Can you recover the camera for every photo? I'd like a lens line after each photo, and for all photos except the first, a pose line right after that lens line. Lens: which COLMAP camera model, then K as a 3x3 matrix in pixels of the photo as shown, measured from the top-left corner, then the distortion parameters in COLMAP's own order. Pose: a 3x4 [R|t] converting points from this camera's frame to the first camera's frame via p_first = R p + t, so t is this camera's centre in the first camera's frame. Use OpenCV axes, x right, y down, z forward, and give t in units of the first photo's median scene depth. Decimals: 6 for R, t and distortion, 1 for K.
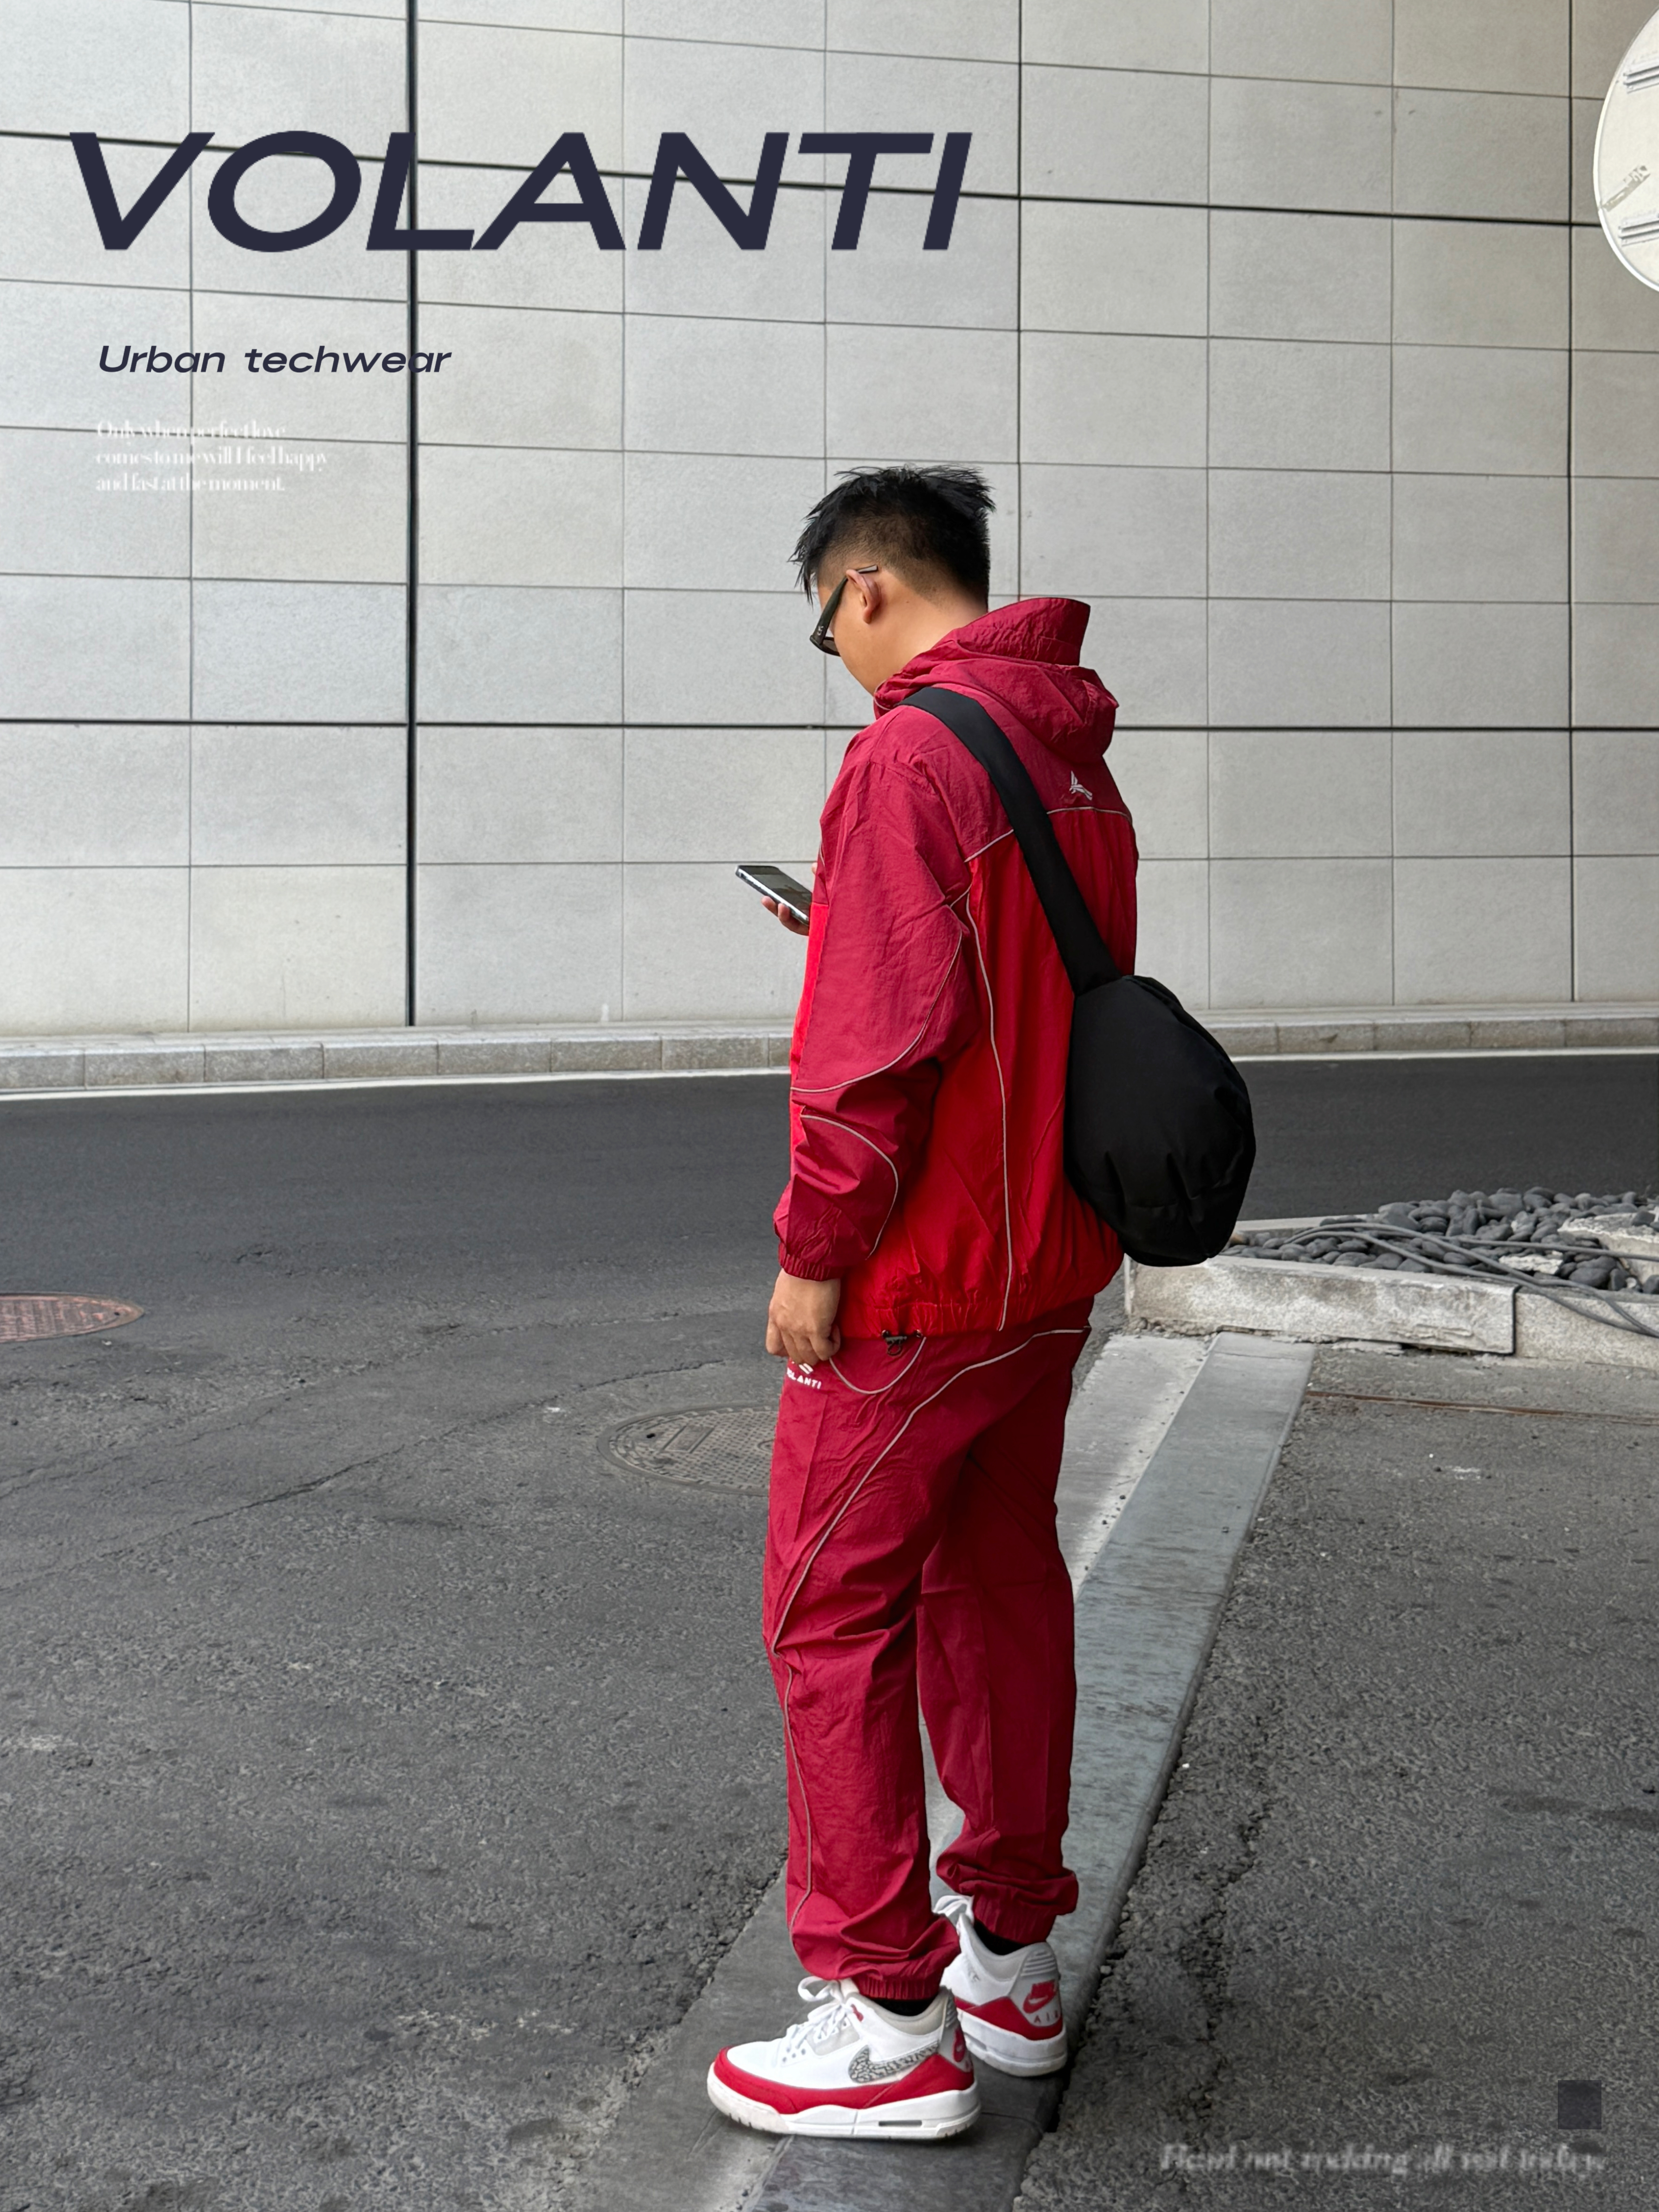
lens RADIAL K [[2483.3, 0, 829.5], [0, 2483.3, 1106.0], [0, 0, 1]] dist [-0.074685, -0.008228]
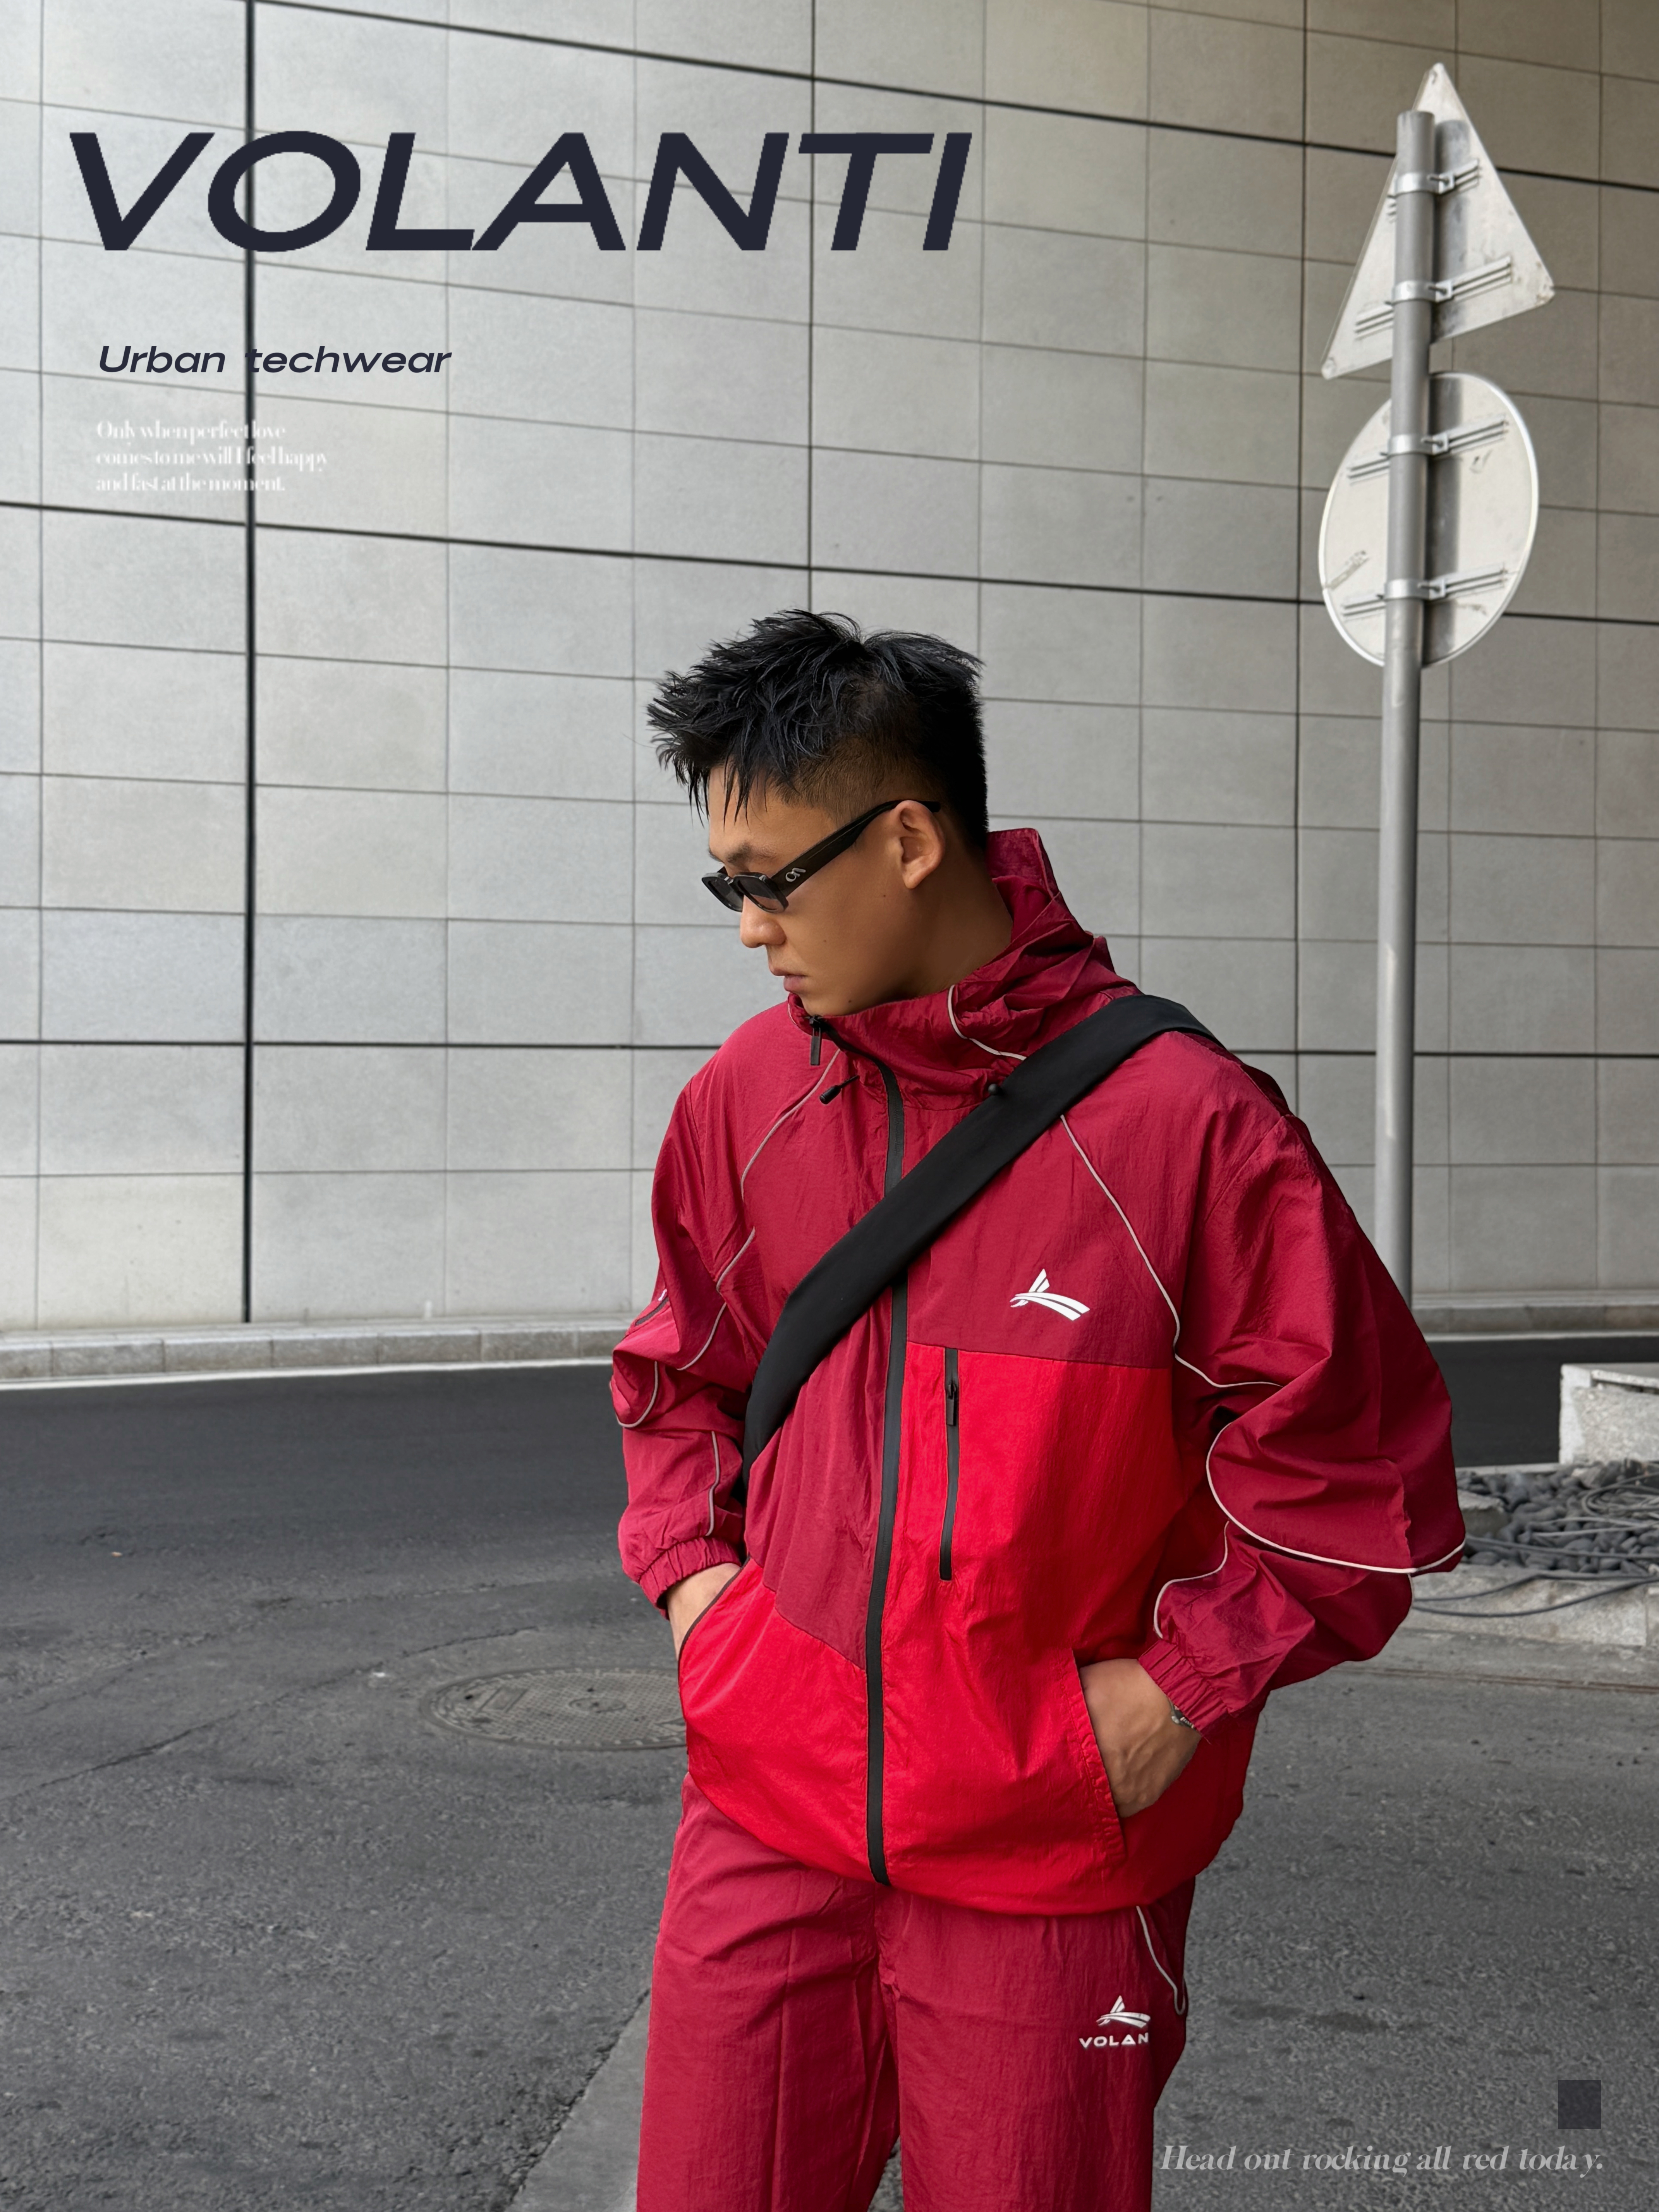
lens RADIAL K [[2401.2, 0, 827.8], [0, 2401.2, 1069.7], [0, 0, 1]] dist [0.209486, -0.408660]
pose [[0.996797, 0.004517, 0.079846, -0.001597], [0.006472, 0.990573, -0.136835, 0.007413], [-0.079712, 0.136913, 0.987371, -0.122441]]
